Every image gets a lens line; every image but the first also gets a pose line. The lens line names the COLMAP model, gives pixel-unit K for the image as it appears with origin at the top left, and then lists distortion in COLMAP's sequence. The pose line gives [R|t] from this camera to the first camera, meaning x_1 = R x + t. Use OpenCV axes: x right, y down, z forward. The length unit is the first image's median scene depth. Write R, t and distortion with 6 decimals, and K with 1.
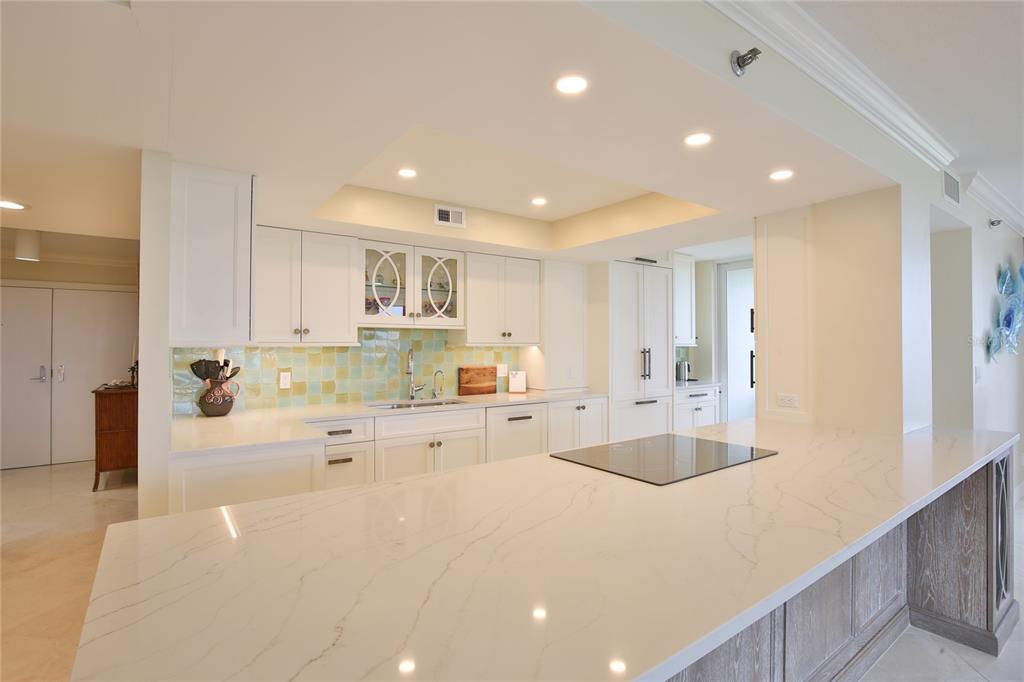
lens RADIAL K [[505.0, 0, 523.1], [0, 505.0, 339.8], [0, 0, 1]] dist [-0.035686, 0.004721]
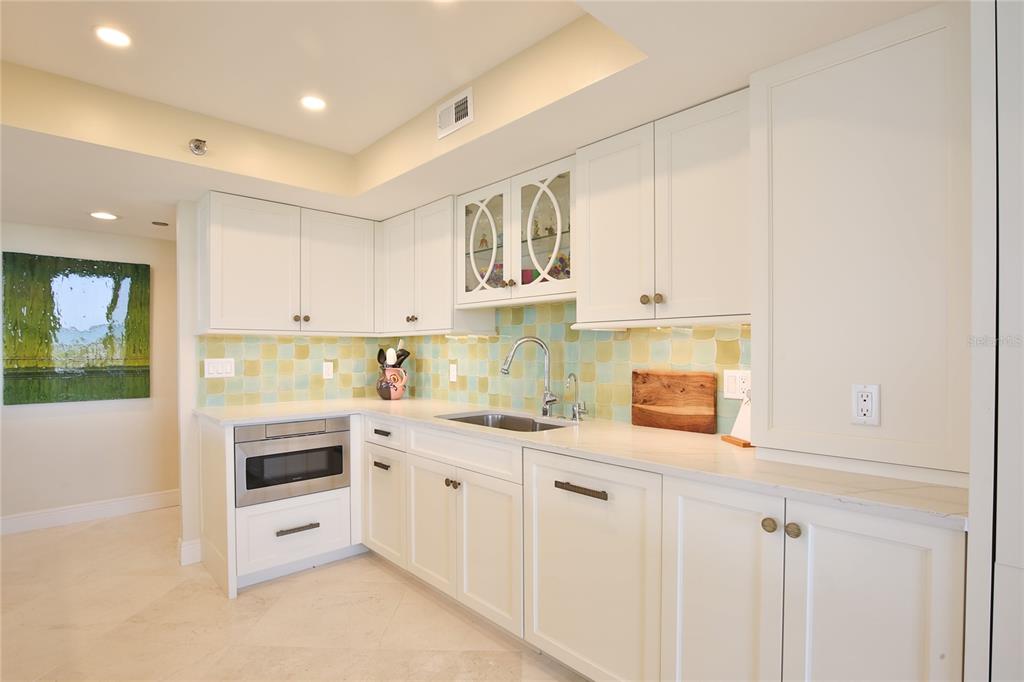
lens RADIAL K [[505.0, 0, 514.3], [0, 505.0, 353.9], [0, 0, 1]] dist [-0.035686, 0.004721]
pose [[0.121550, 0.010325, -0.992532, 0.429054], [0.013581, 0.999835, 0.012064, 0.033205], [0.992492, -0.014946, 0.121390, 0.921212]]
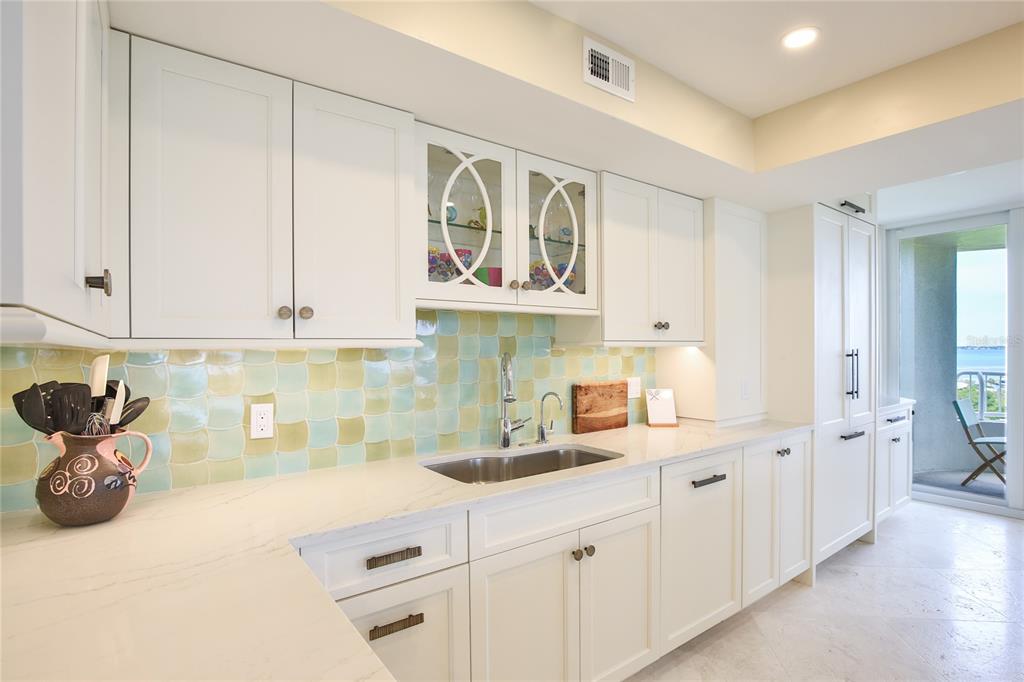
lens RADIAL K [[505.0, 0, 520.9], [0, 505.0, 355.1], [0, 0, 1]] dist [-0.035686, 0.004721]
pose [[0.999953, -0.006902, 0.006852, -0.216016], [0.006747, 0.999724, 0.022510, 0.009497], [-0.007005, -0.022462, 0.999723, 0.488263]]
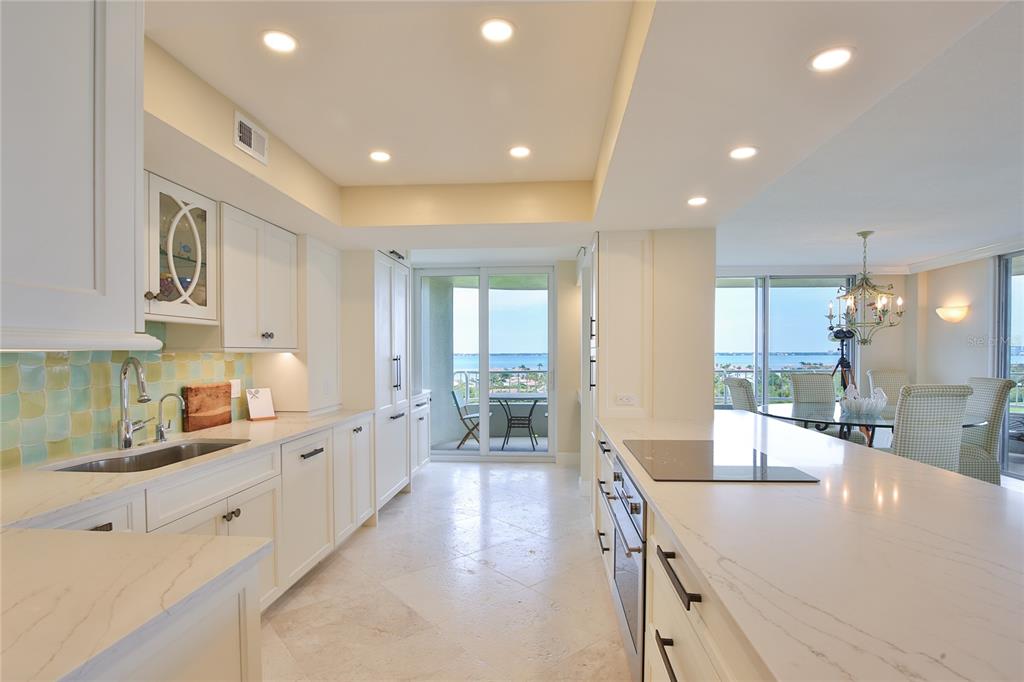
lens RADIAL K [[505.0, 0, 517.8], [0, 505.0, 361.9], [0, 0, 1]] dist [-0.035686, 0.004721]
pose [[0.650369, -0.013812, 0.759493, -0.367546], [-0.006481, 0.999697, 0.023730, 0.008093], [-0.759591, -0.020355, 0.650082, 0.330966]]
